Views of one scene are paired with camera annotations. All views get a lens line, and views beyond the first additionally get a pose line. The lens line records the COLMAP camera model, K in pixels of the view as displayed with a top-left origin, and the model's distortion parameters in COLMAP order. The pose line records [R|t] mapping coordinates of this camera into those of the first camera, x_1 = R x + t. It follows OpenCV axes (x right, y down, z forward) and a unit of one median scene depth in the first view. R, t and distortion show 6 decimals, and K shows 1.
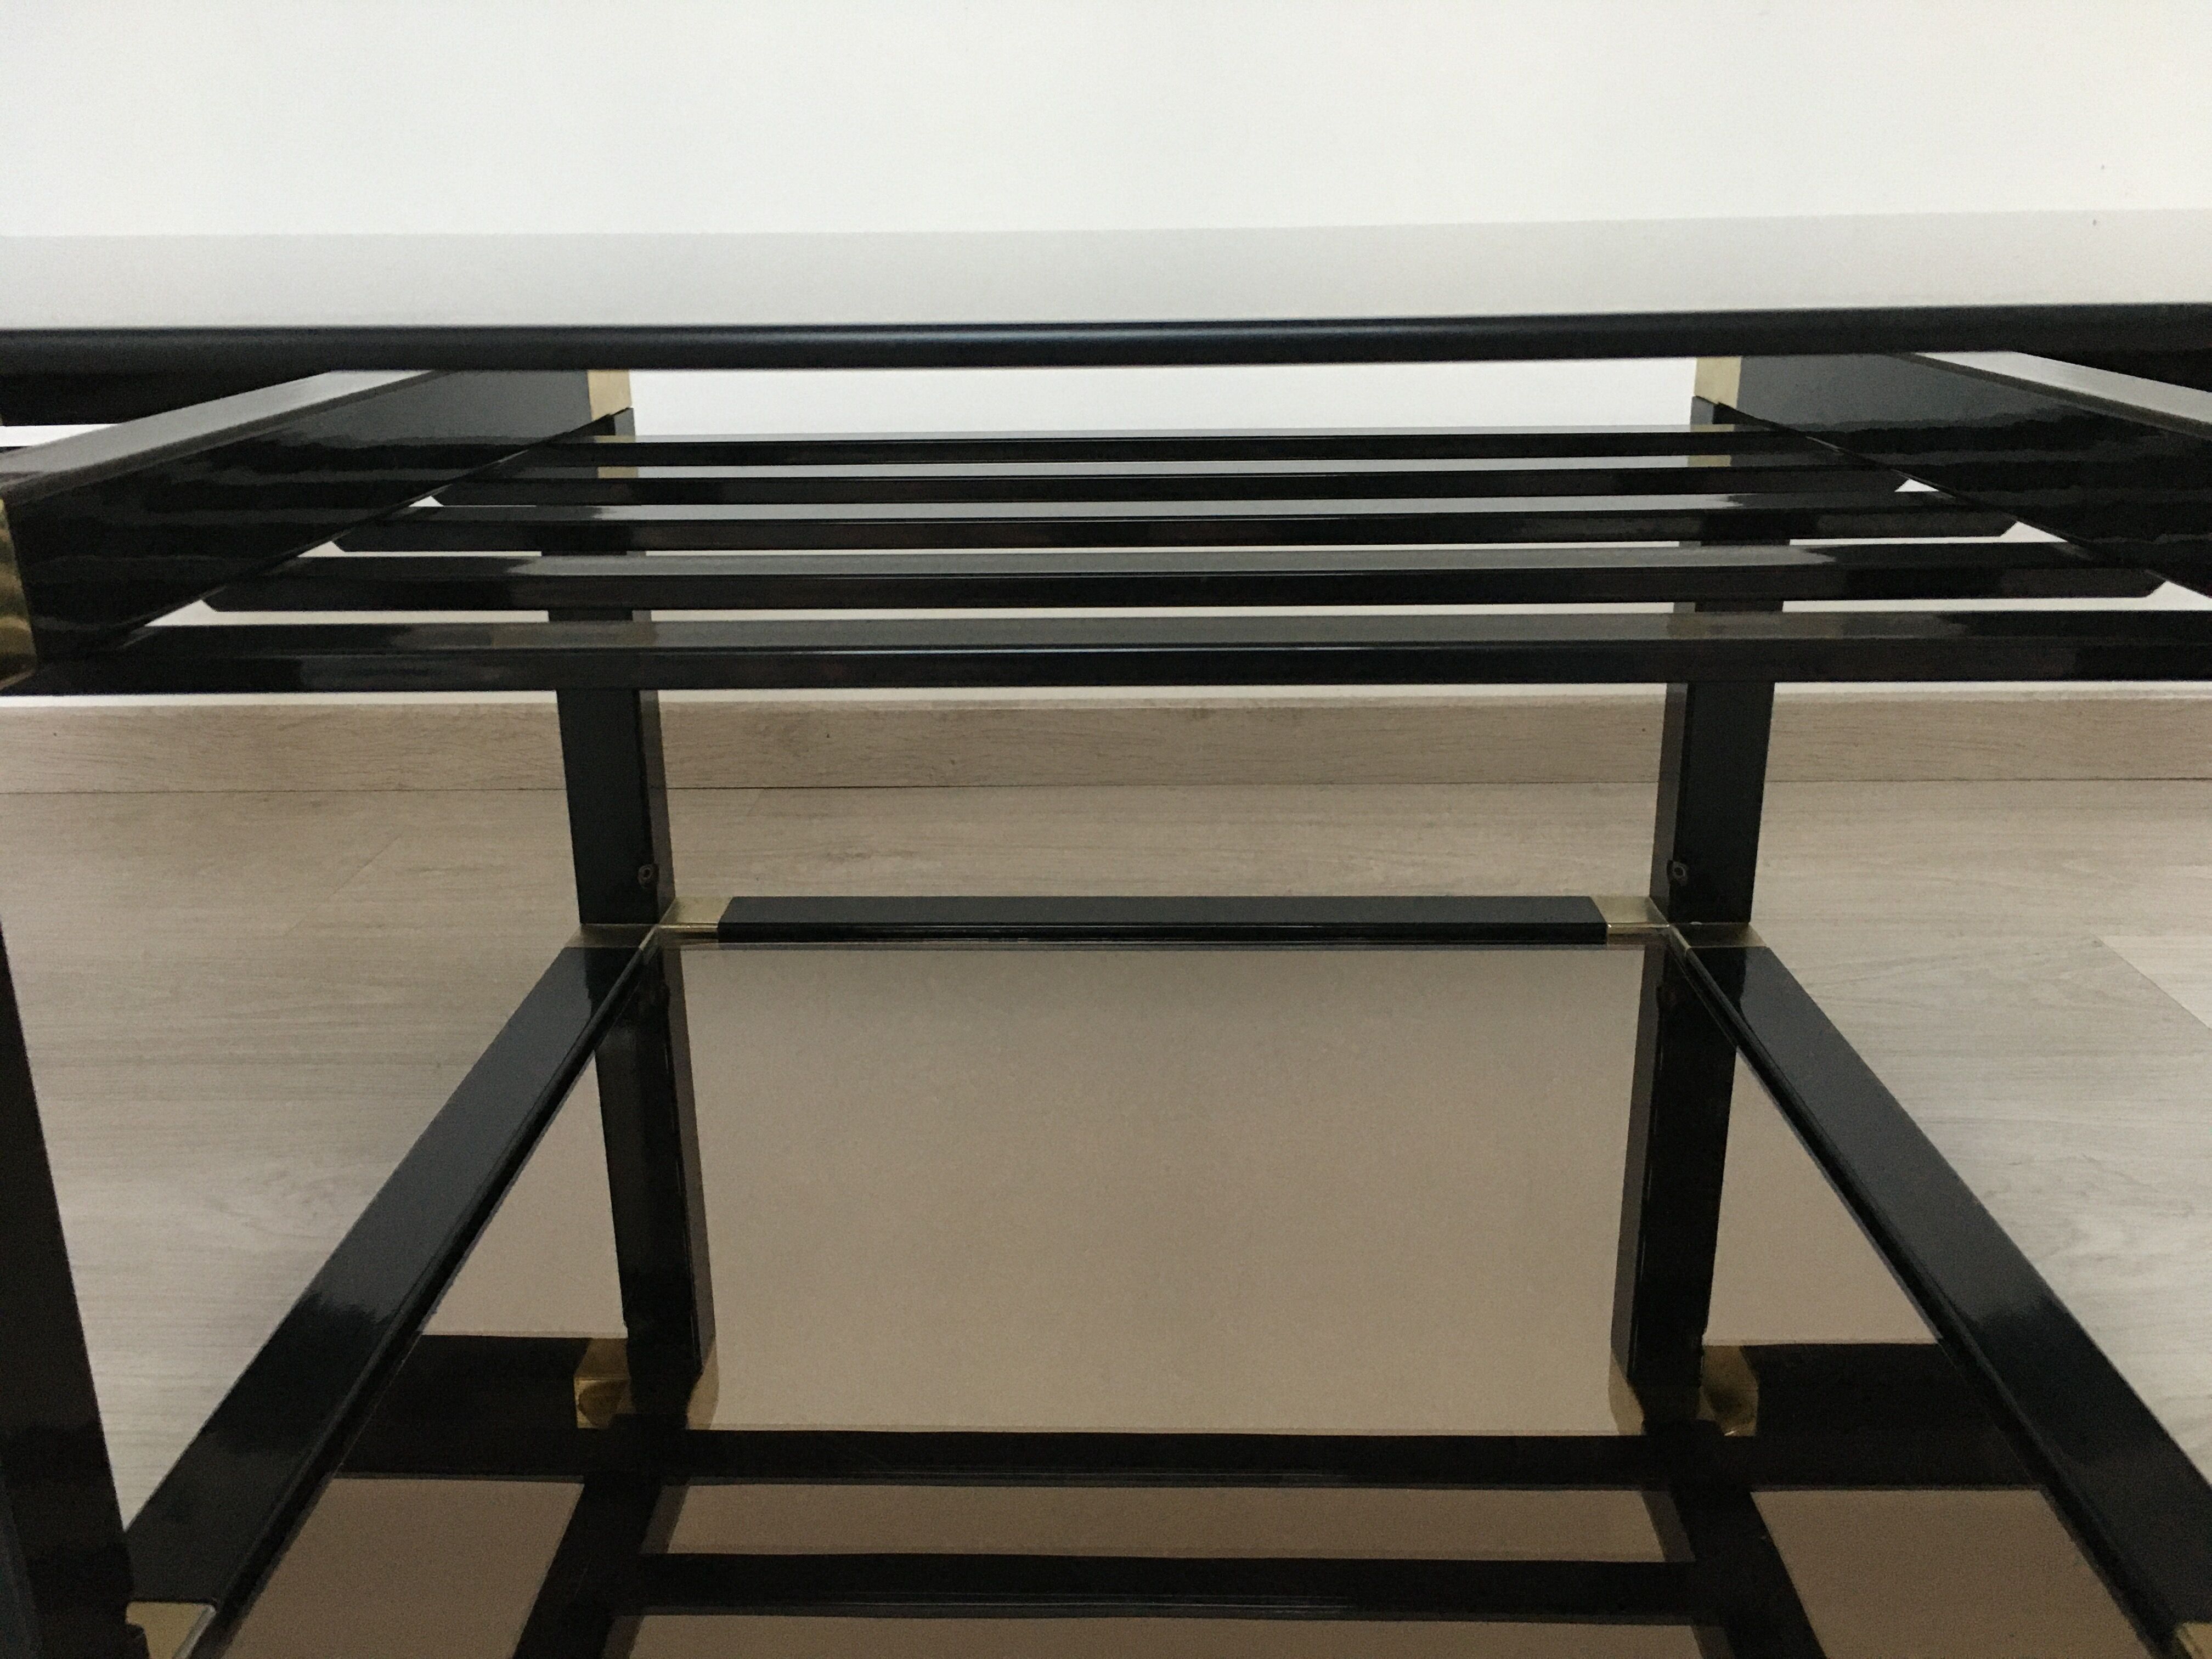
lens RADIAL K [[1891.3, 0, 1106.0], [0, 1891.3, 829.5], [0, 0, 1]] dist [0.078825, -0.101272]
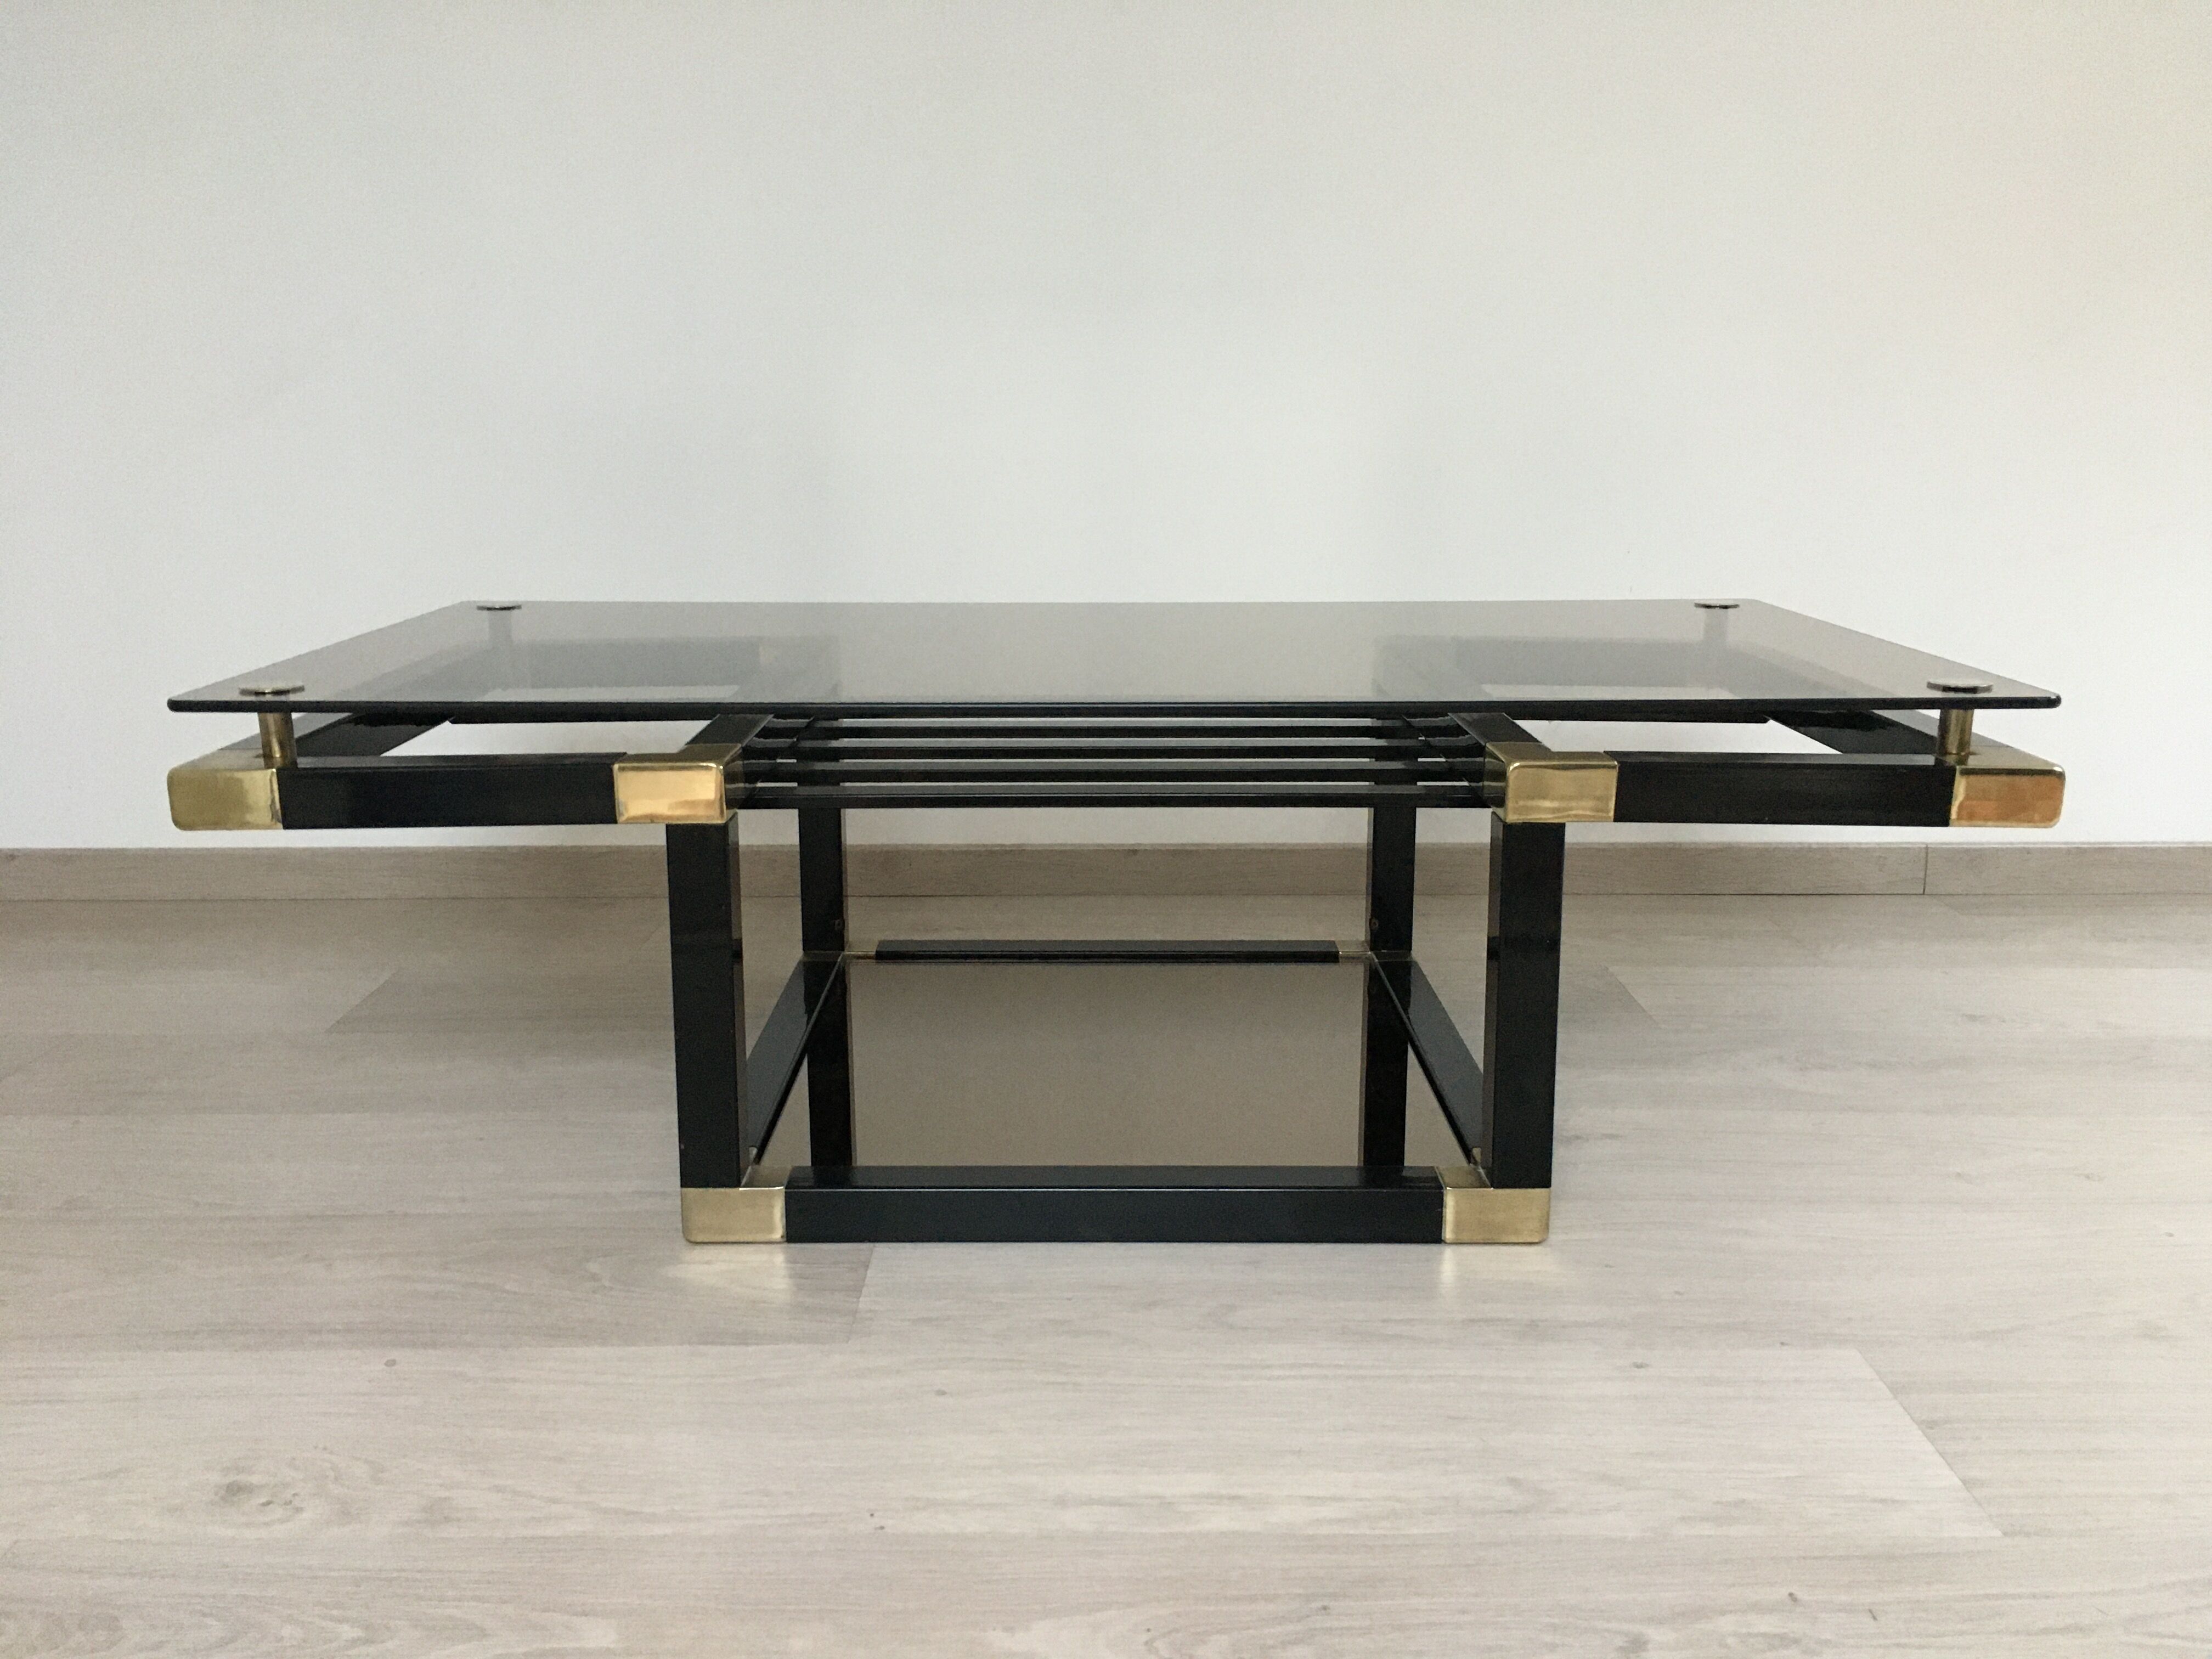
lens RADIAL K [[1891.3, 0, 1106.0], [0, 1891.3, 829.5], [0, 0, 1]] dist [0.078825, -0.101272]
pose [[0.999766, 0.003076, 0.021399, -0.013645], [-0.000784, 0.994334, -0.106302, 0.126538], [-0.021604, 0.106260, 0.994104, -0.893390]]
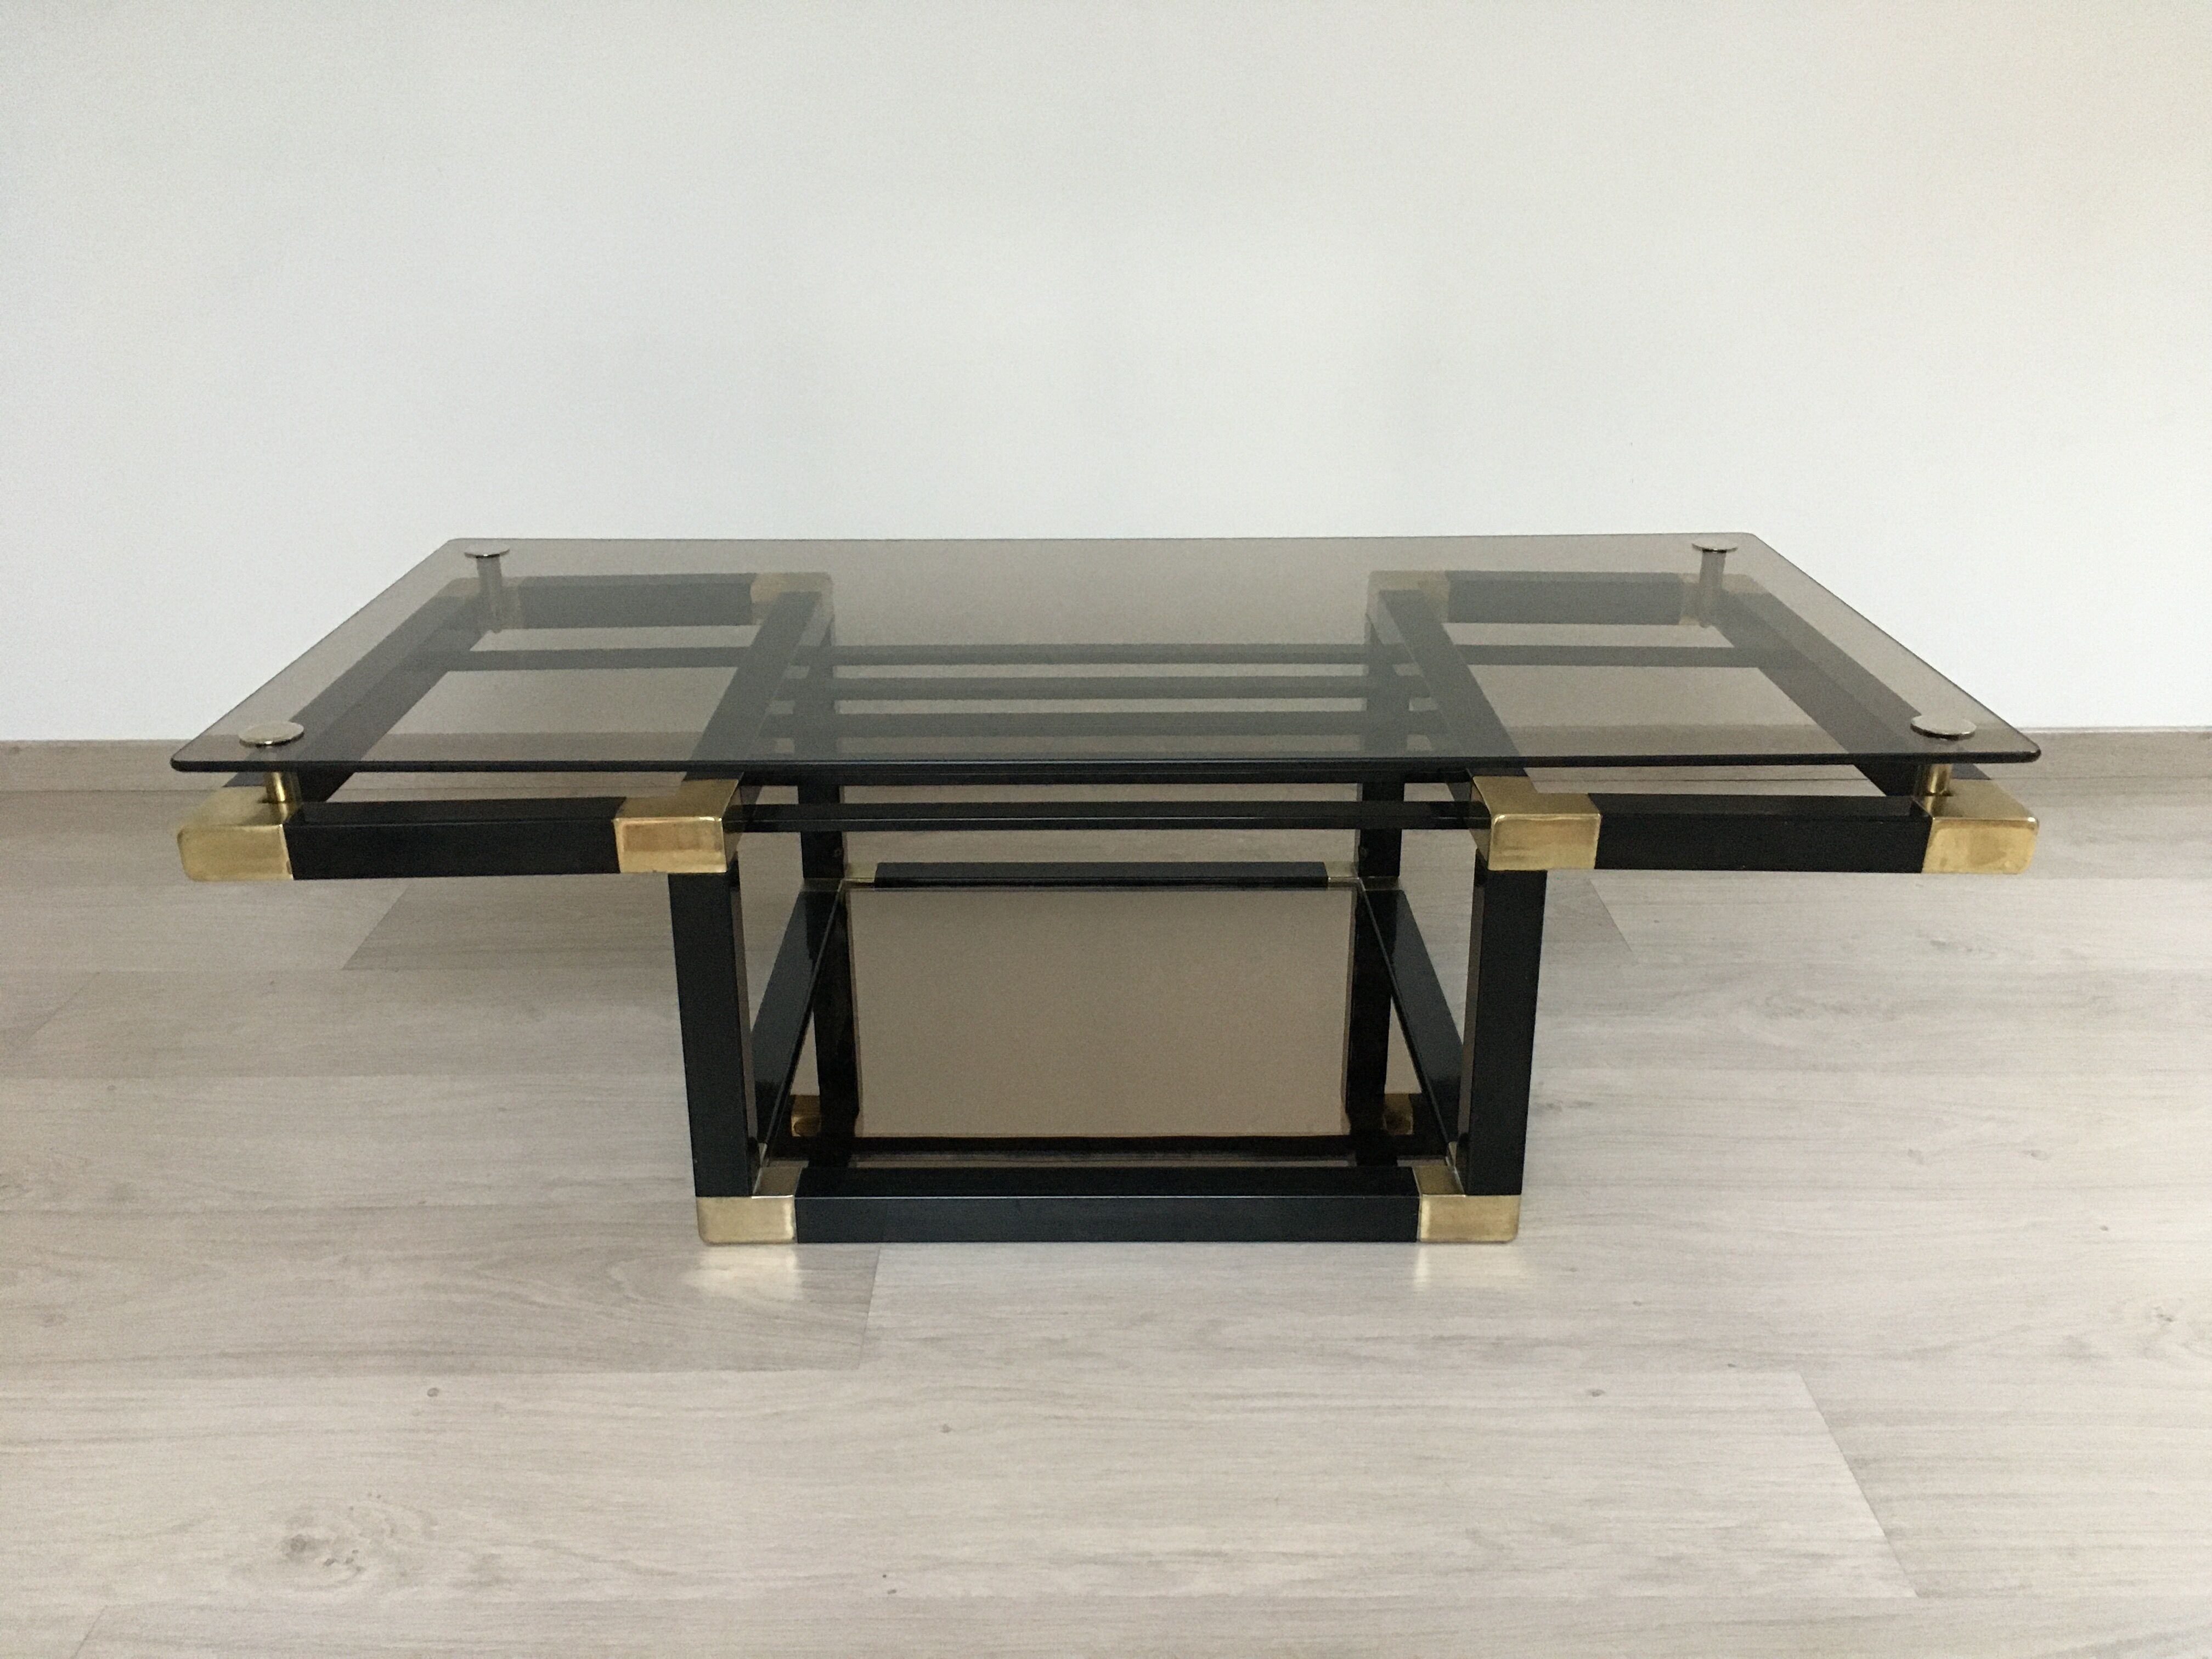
lens RADIAL K [[1891.3, 0, 1106.0], [0, 1891.3, 829.5], [0, 0, 1]] dist [0.078825, -0.101272]
pose [[0.999722, -0.002430, 0.023458, -0.011856], [0.000870, 0.997801, 0.066275, -0.126549], [-0.023567, -0.066236, 0.997526, -0.924421]]
